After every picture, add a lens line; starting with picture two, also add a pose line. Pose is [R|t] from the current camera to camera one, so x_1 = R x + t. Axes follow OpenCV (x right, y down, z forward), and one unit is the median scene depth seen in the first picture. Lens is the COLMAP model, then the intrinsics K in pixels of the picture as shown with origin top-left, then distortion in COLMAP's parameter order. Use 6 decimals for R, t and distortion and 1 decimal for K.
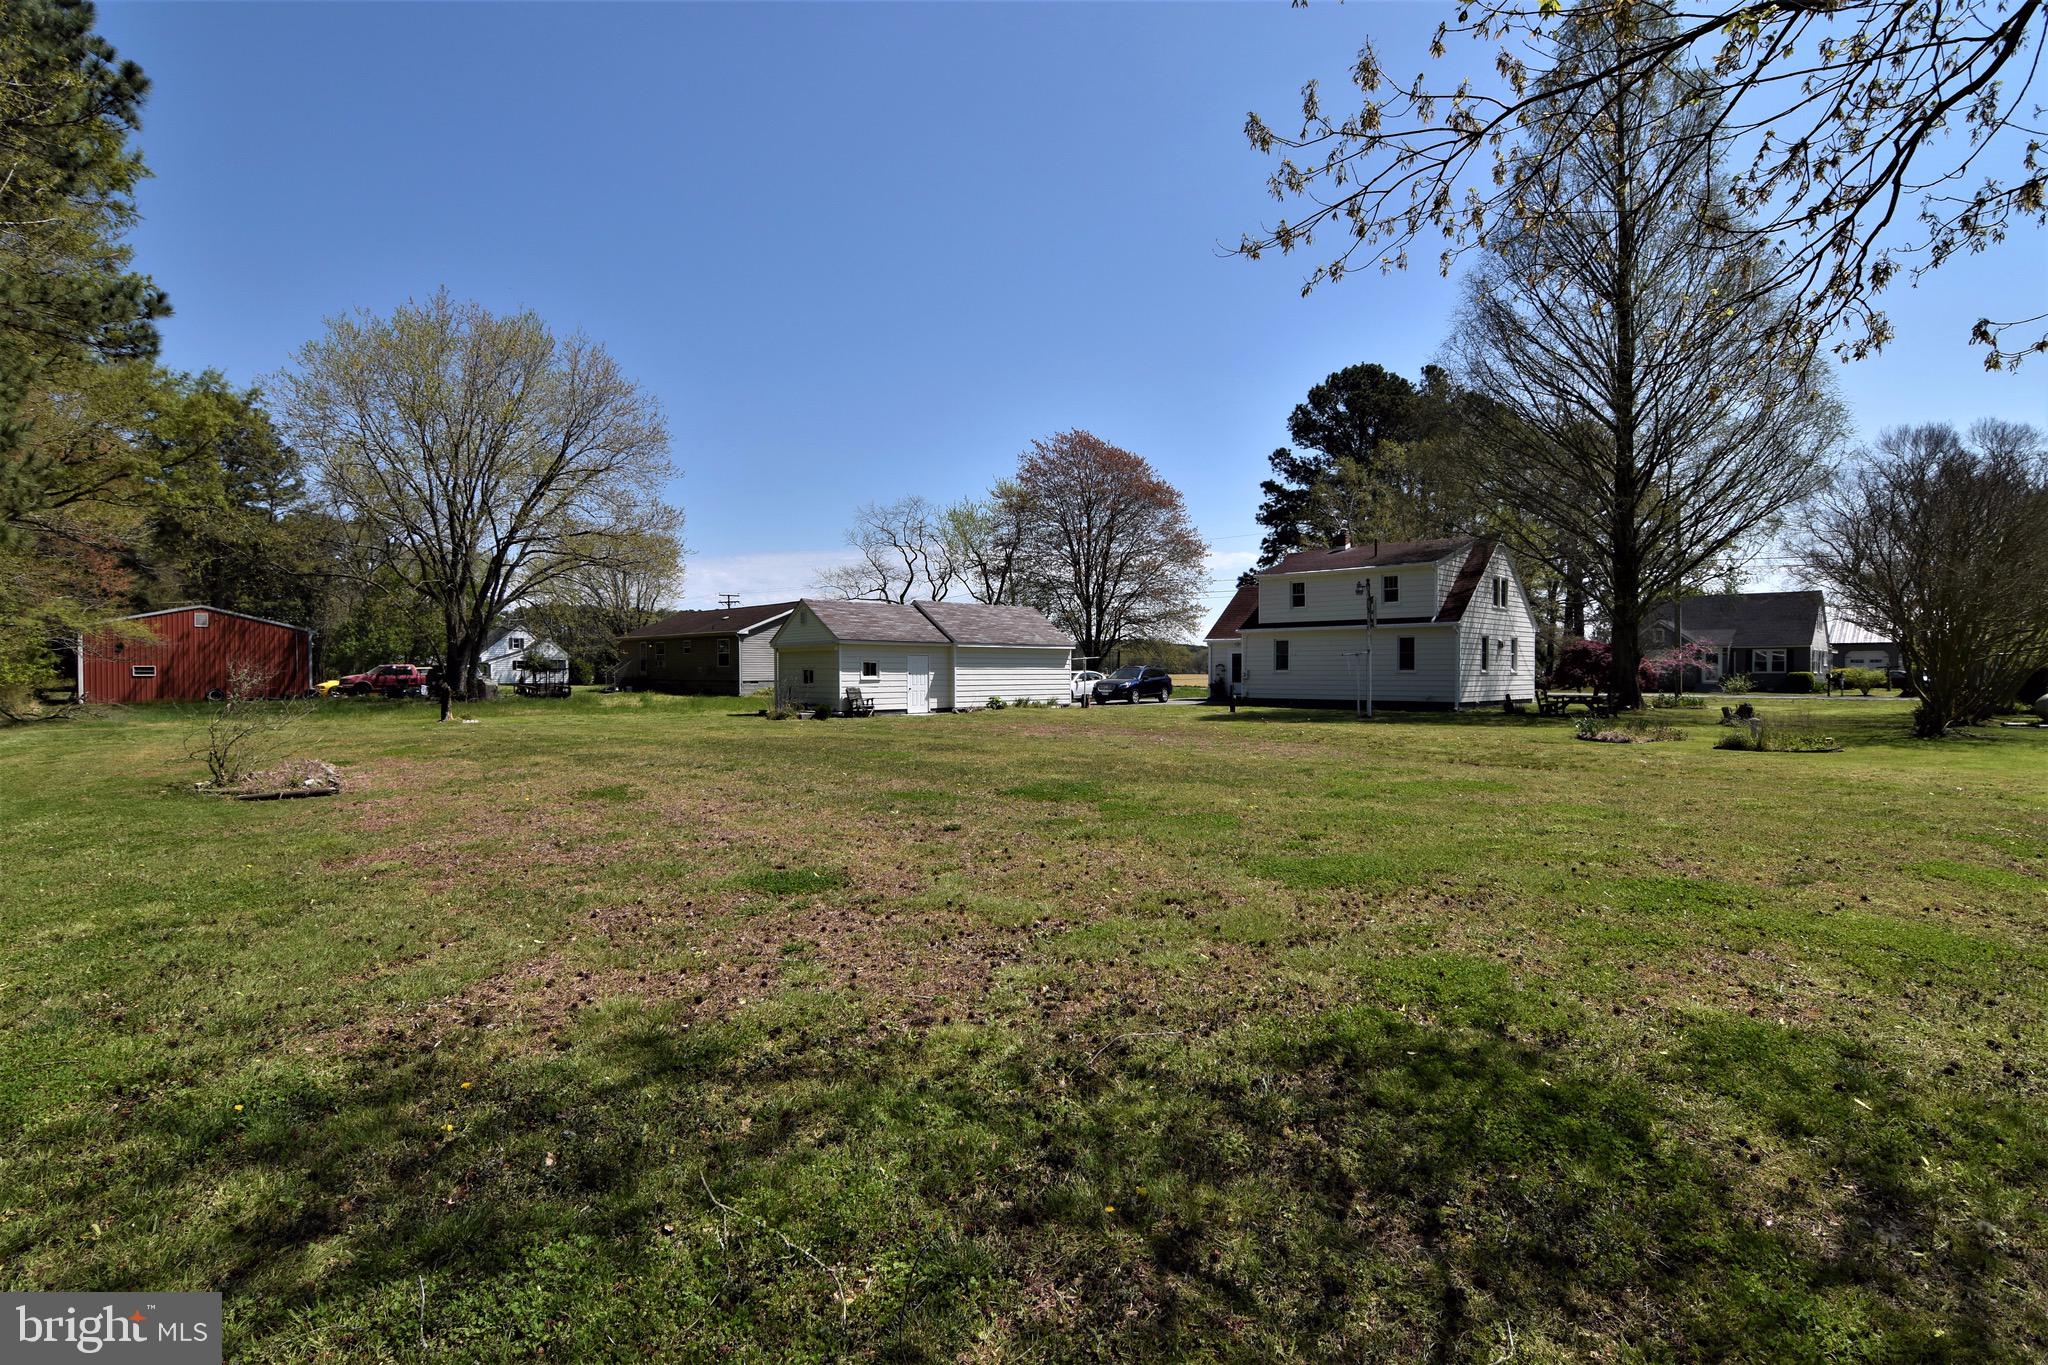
lens RADIAL K [[1008.2, 0, 1021.8], [0, 1008.2, 685.5], [0, 0, 1]] dist [0.001123, -0.014008]
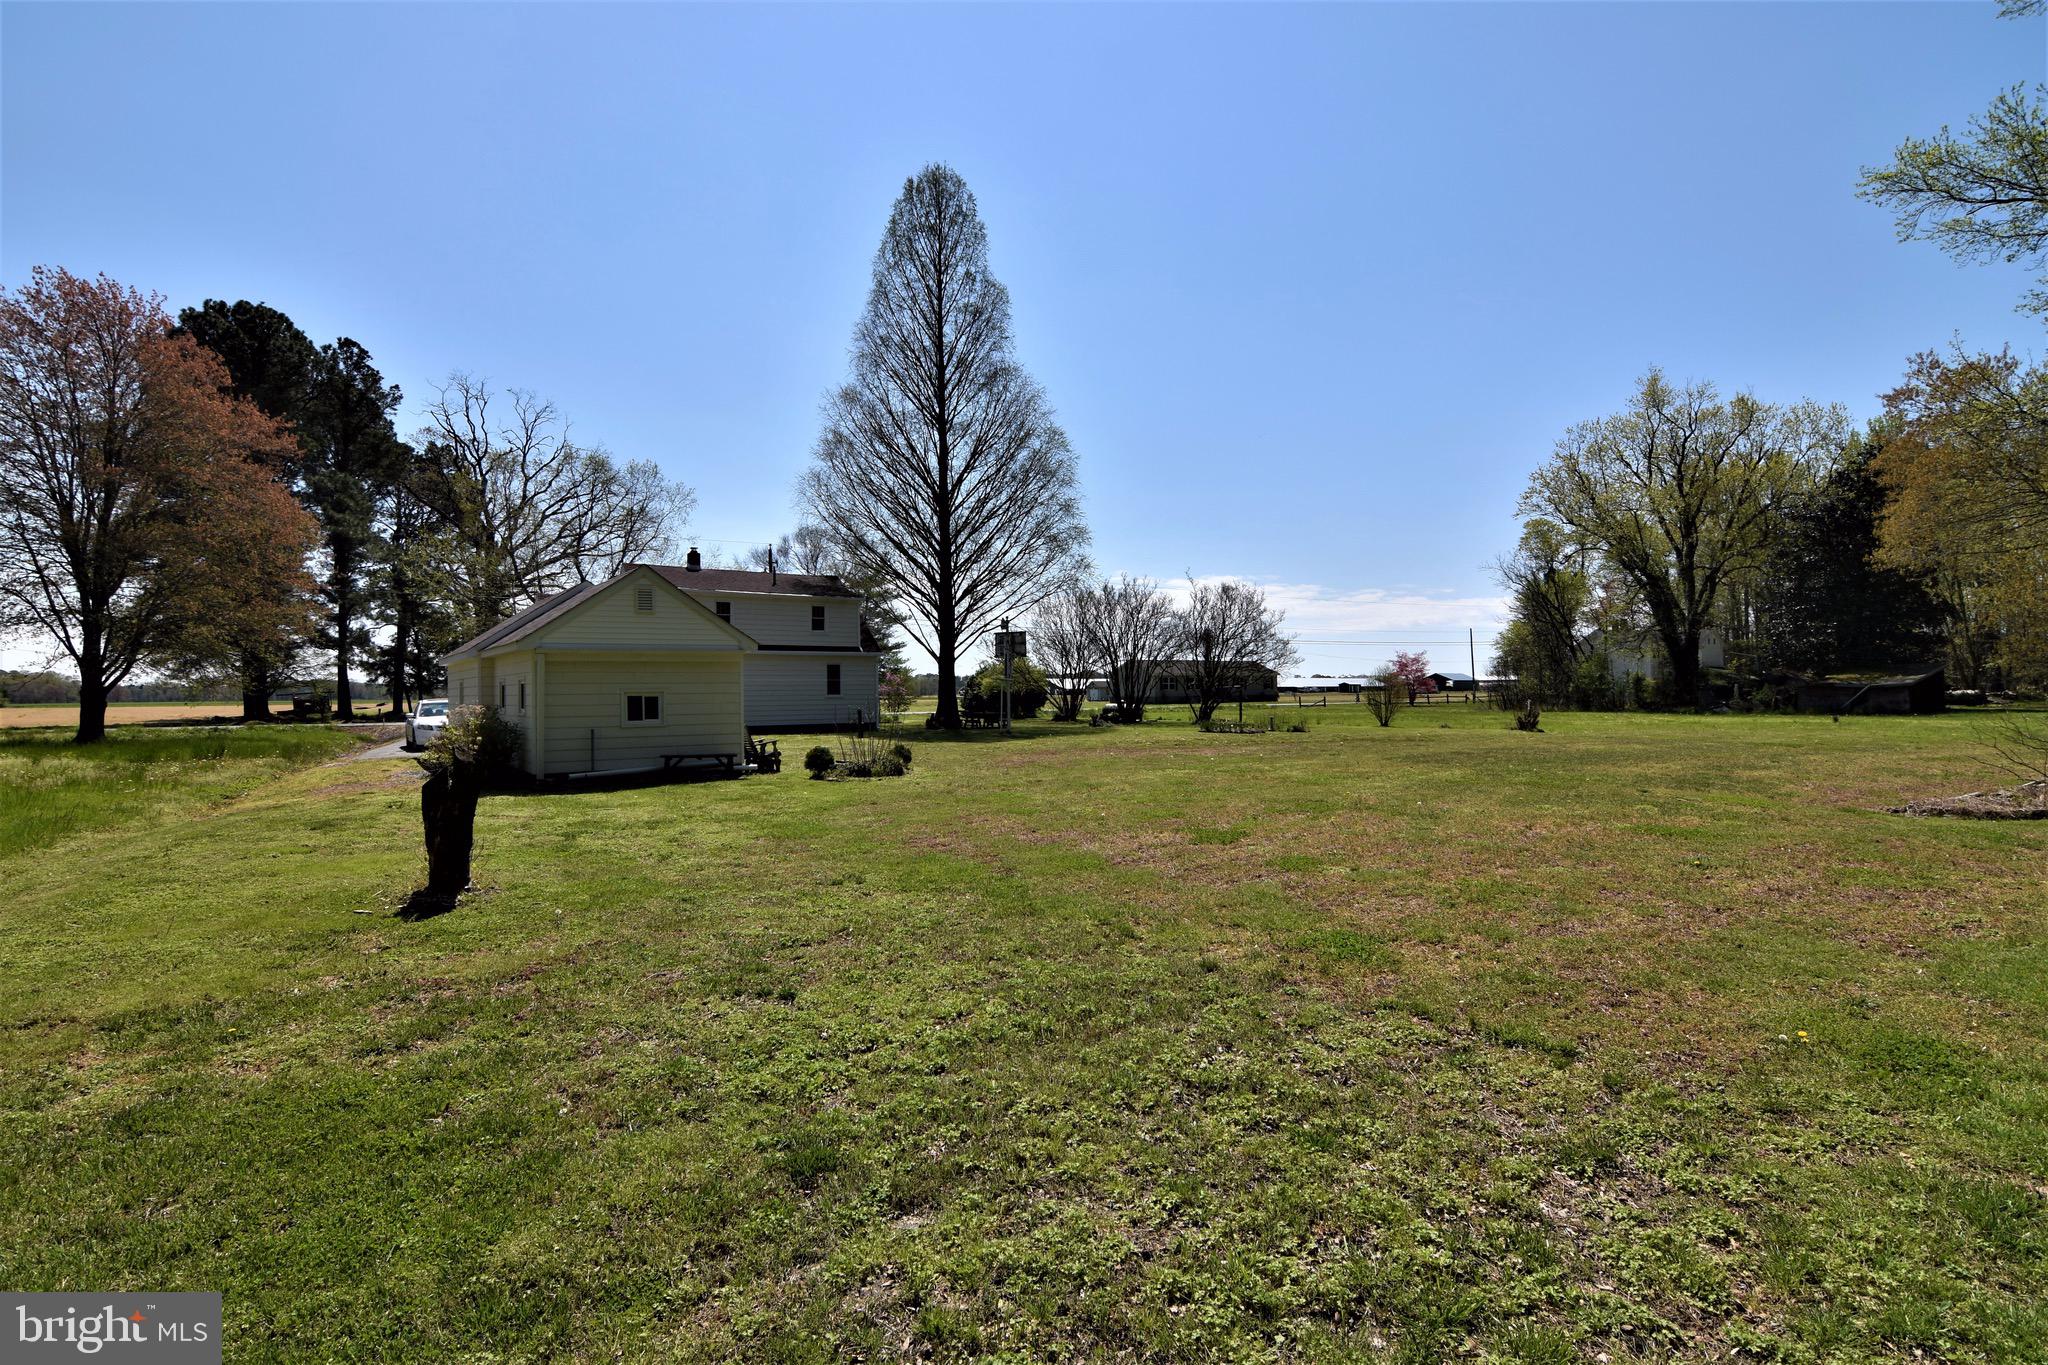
lens RADIAL K [[1008.2, 0, 1021.8], [0, 1008.2, 685.5], [0, 0, 1]] dist [0.001123, -0.014008]
pose [[0.175357, 0.005801, 0.984488, -0.646749], [0.016722, 0.999821, -0.008870, -0.011303], [-0.984363, 0.018018, 0.175228, 0.591342]]
